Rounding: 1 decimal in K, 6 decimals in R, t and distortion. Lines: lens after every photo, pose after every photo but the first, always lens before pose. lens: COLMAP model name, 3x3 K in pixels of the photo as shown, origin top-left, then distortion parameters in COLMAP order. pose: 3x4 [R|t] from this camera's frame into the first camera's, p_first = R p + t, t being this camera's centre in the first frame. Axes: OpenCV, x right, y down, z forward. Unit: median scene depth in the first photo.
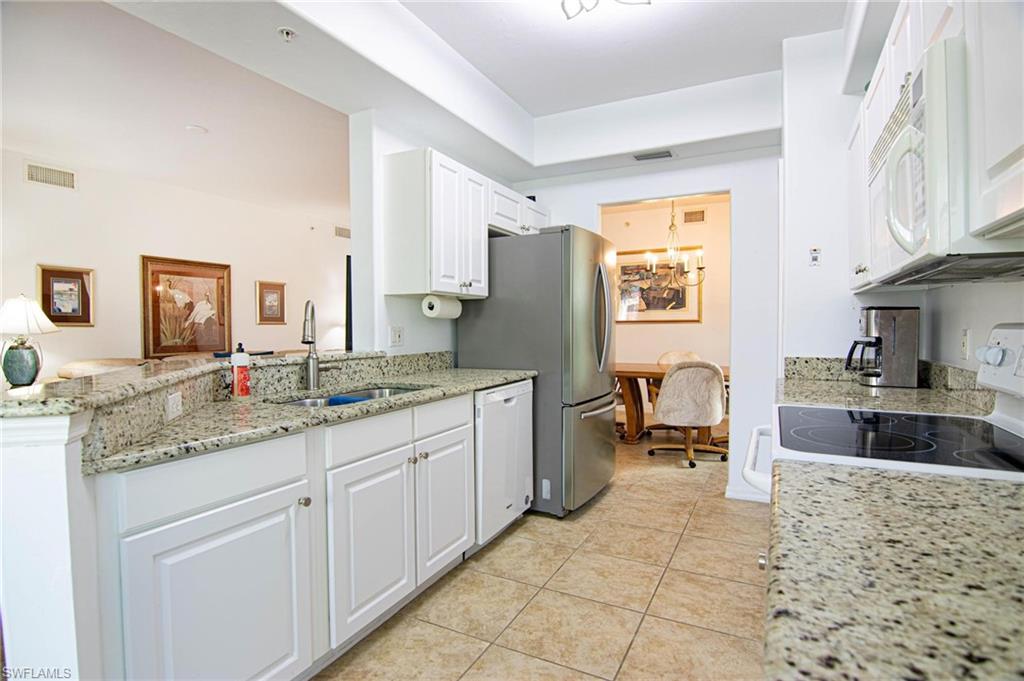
lens RADIAL K [[520.0, 0, 507.7], [0, 520.0, 337.9], [0, 0, 1]] dist [-0.006896, -0.008238]
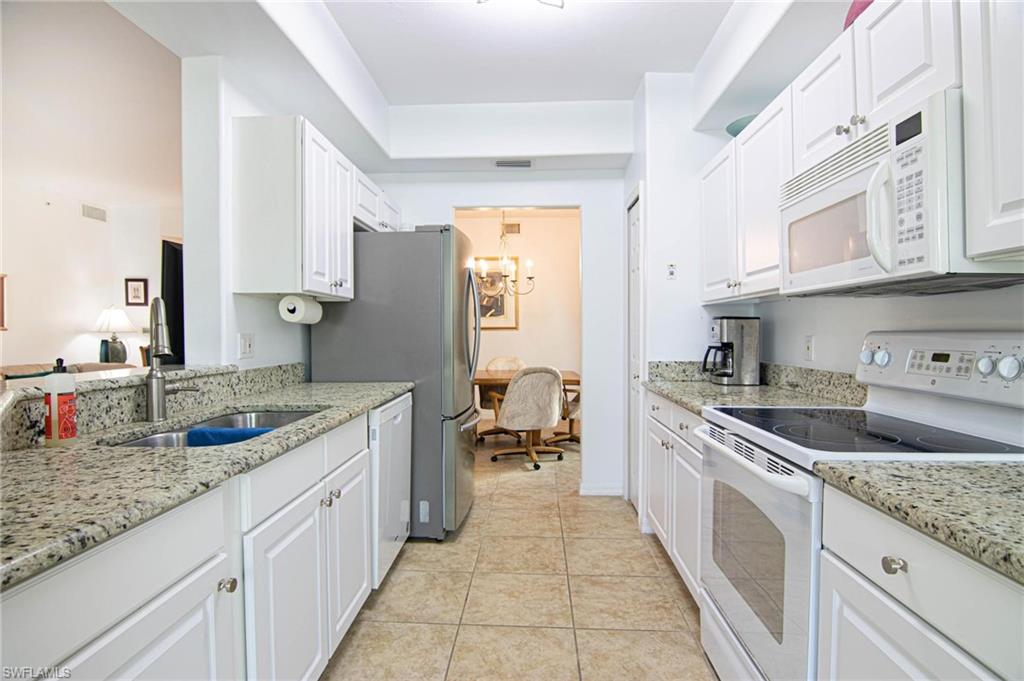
lens RADIAL K [[520.0, 0, 510.9], [0, 520.0, 338.8], [0, 0, 1]] dist [-0.006896, -0.008238]
pose [[0.912127, -0.003763, 0.409890, -0.175472], [0.008362, 0.999921, -0.009429, -0.002730], [-0.409822, 0.012028, 0.912086, 0.111801]]
